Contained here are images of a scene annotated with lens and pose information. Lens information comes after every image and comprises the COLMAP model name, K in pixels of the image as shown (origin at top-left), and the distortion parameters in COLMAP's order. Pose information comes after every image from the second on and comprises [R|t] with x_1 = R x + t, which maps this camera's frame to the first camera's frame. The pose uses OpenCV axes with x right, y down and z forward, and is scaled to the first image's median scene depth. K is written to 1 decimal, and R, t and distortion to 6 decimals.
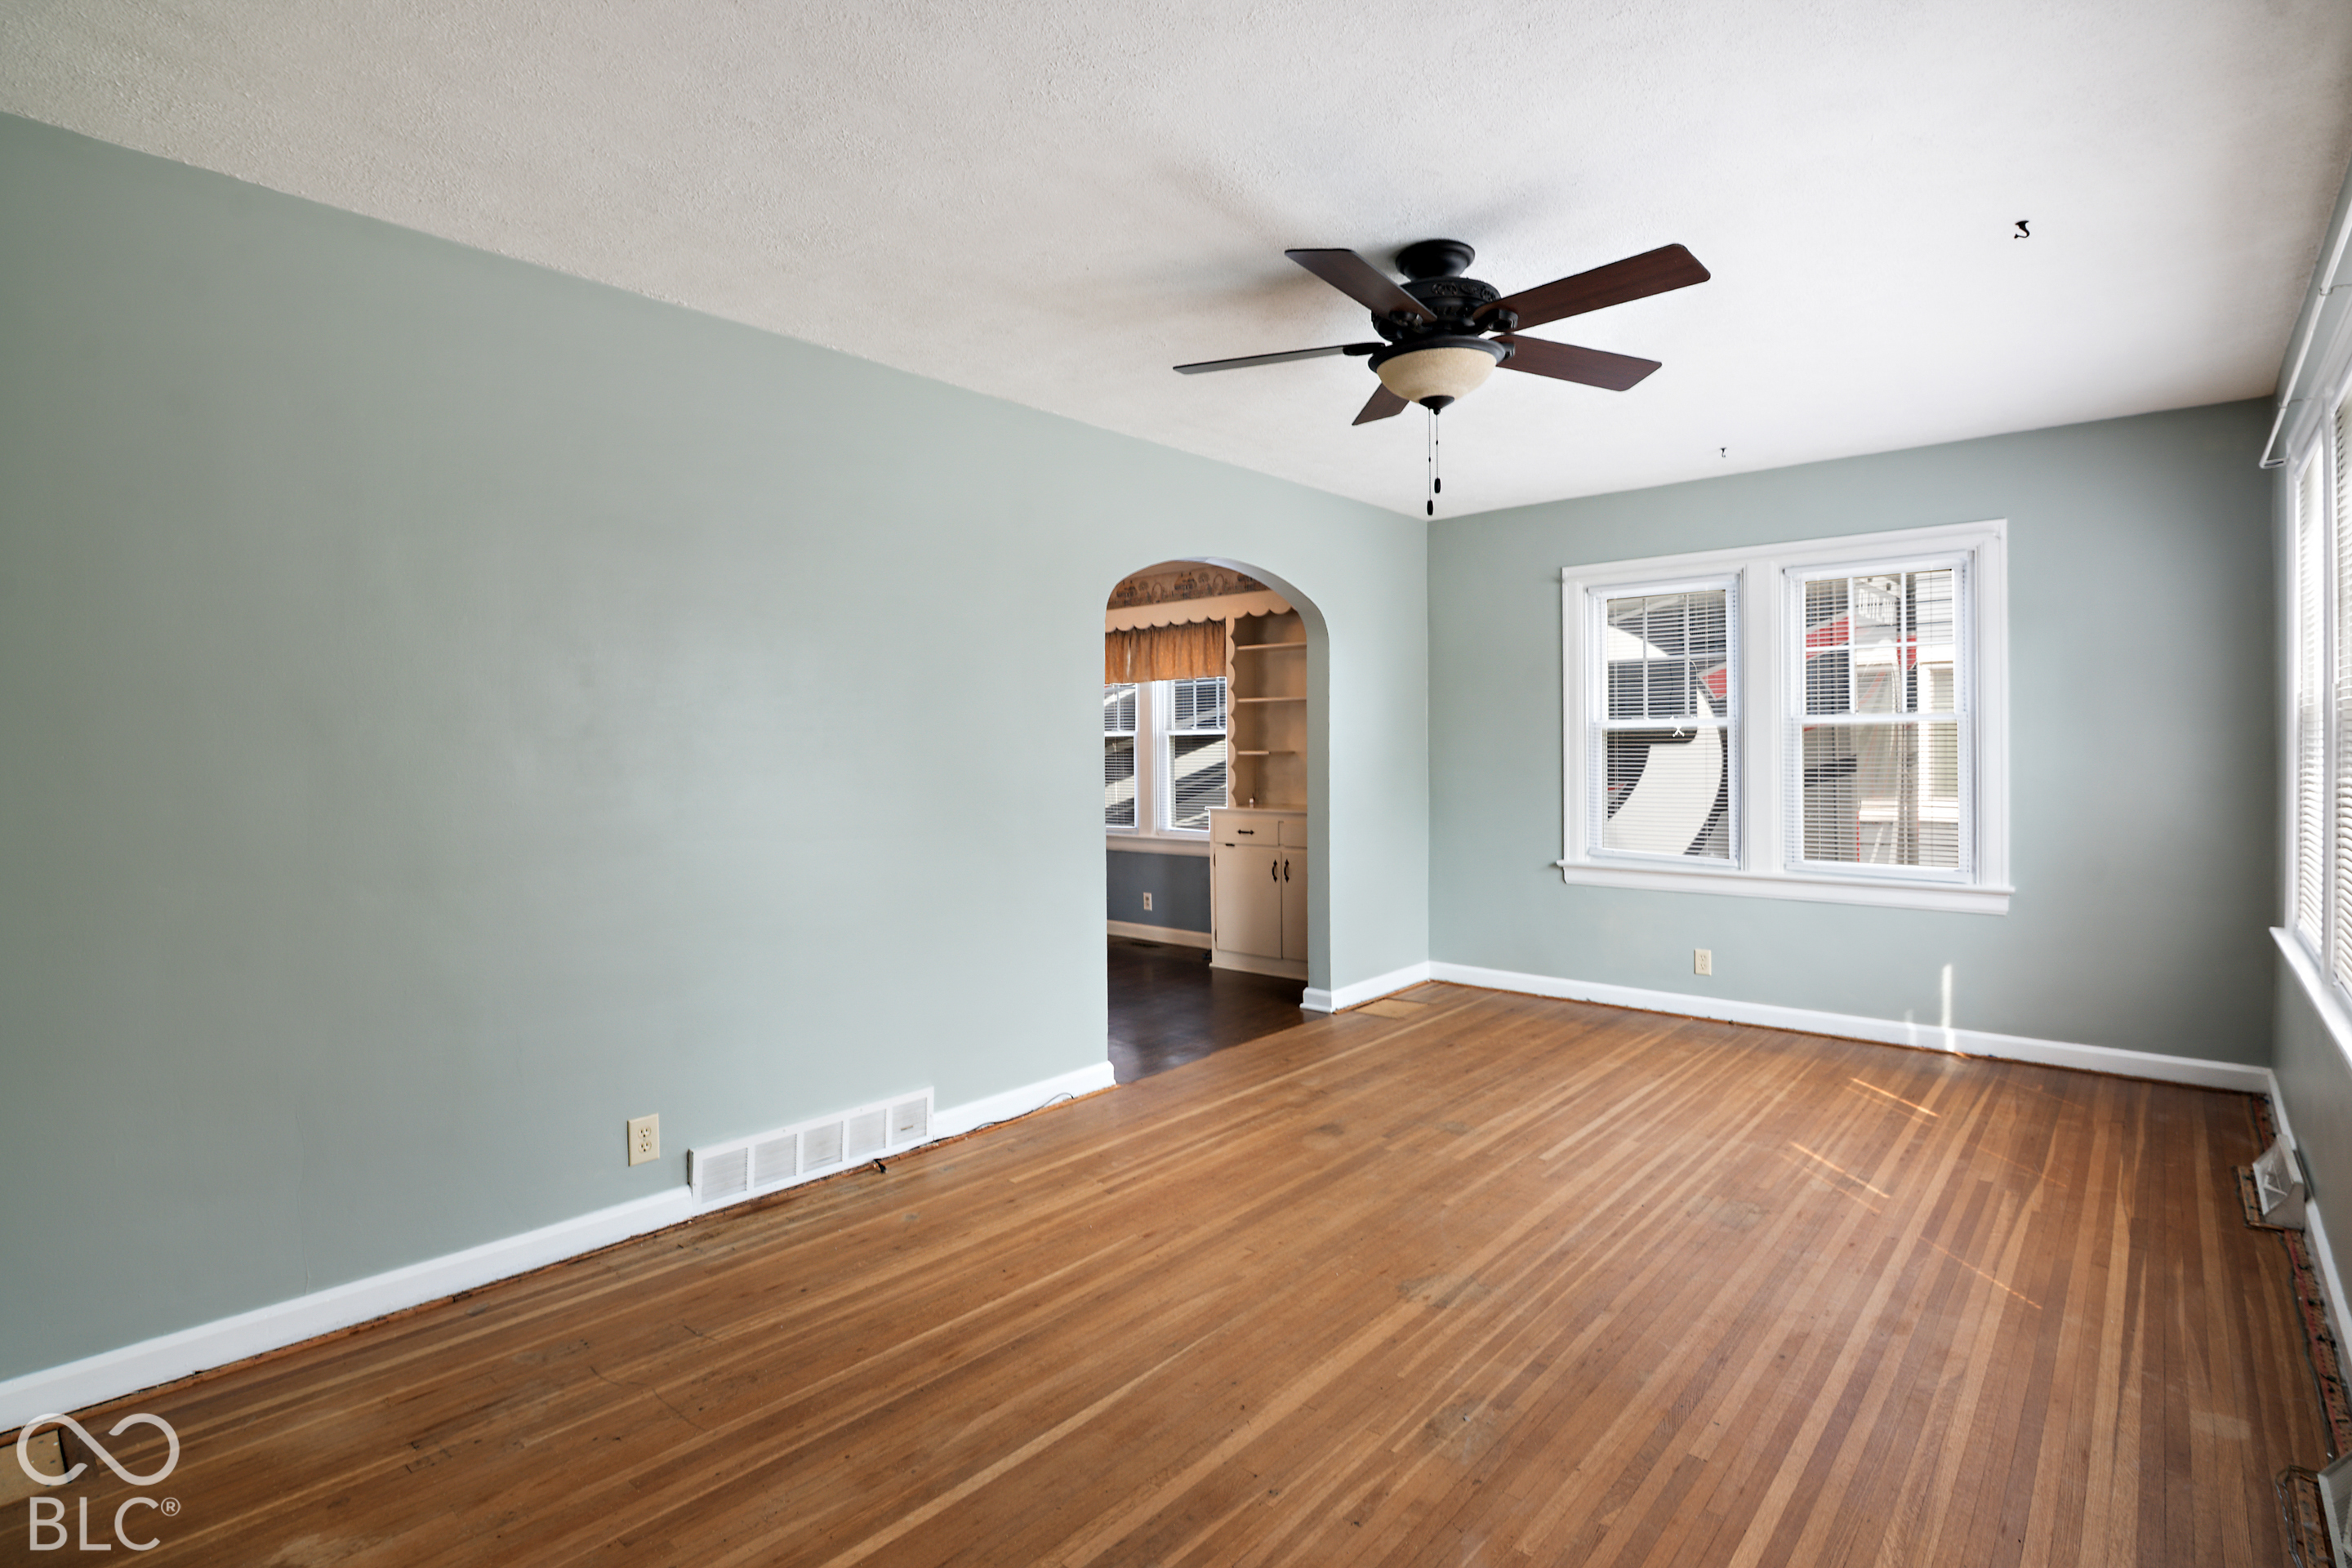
lens RADIAL K [[1119.6, 0, 1176.0], [0, 1119.6, 754.4], [0, 0, 1]] dist [-0.000633, -0.000214]
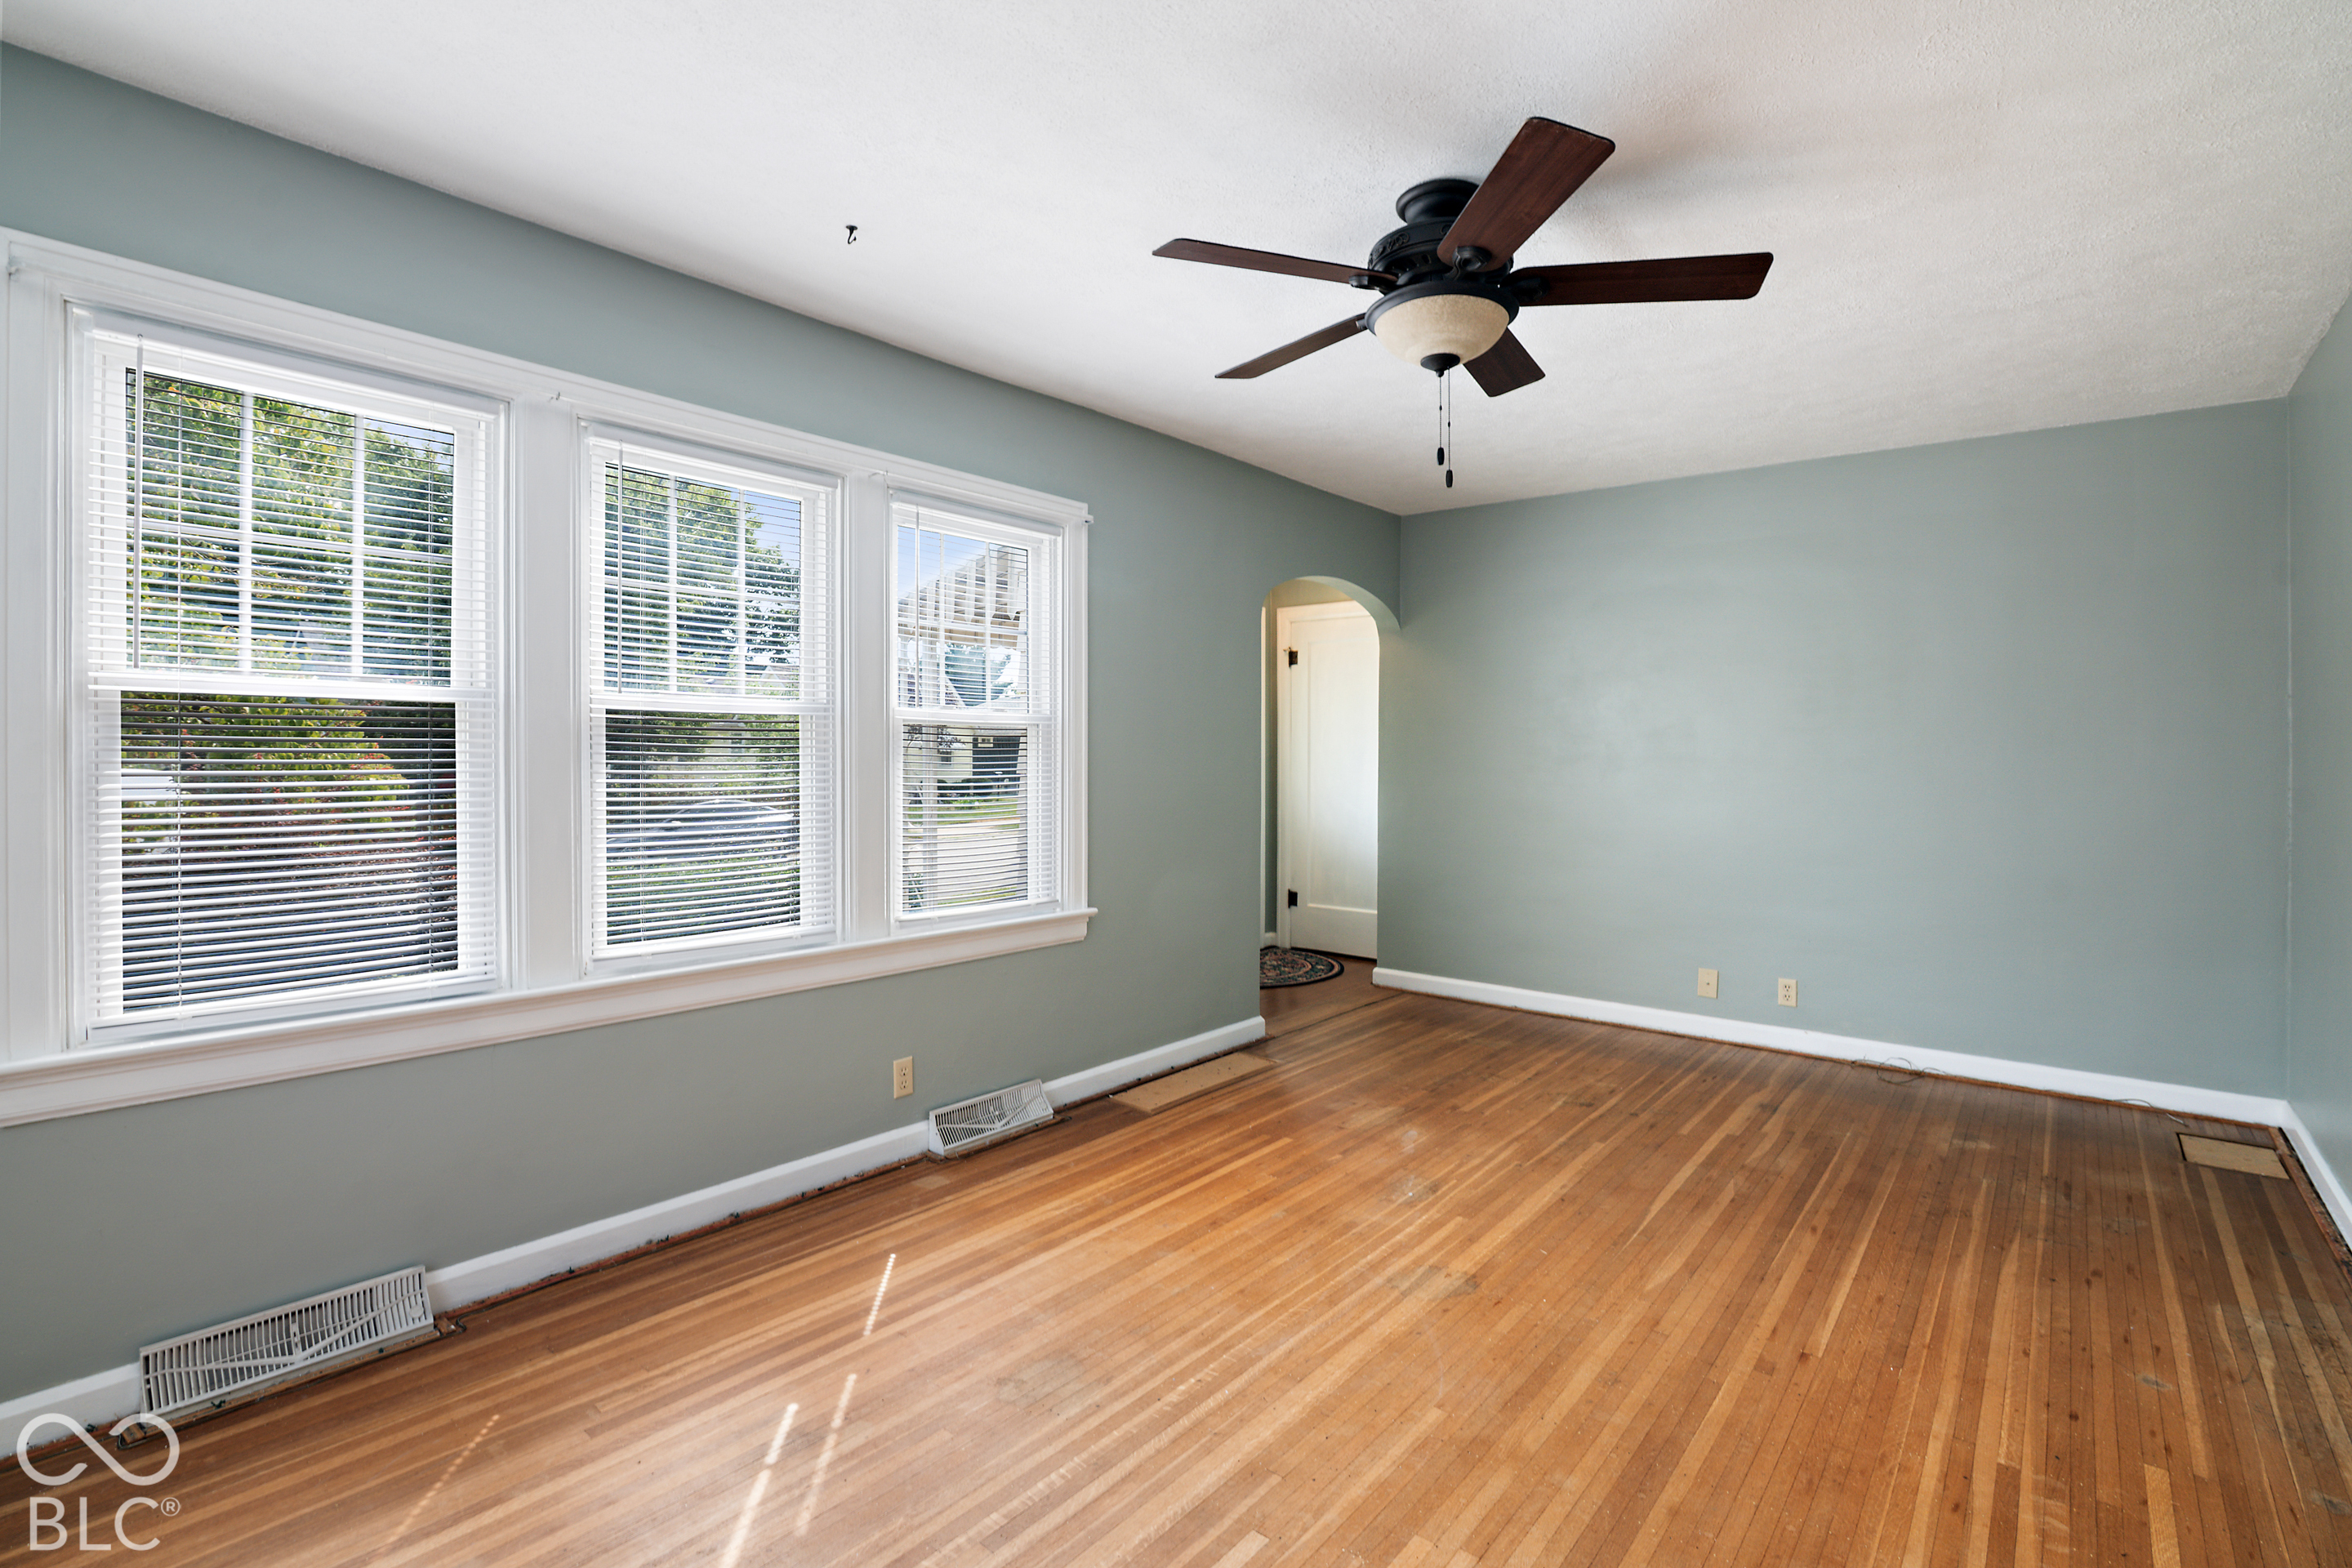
lens RADIAL K [[1119.6, 0, 1176.0], [0, 1119.6, 754.4], [0, 0, 1]] dist [-0.000633, -0.000214]
pose [[-0.999158, -0.002492, -0.040944, 0.503950], [-0.002725, 0.999980, 0.005649, -0.004381], [0.040929, 0.005756, -0.999145, 1.961144]]
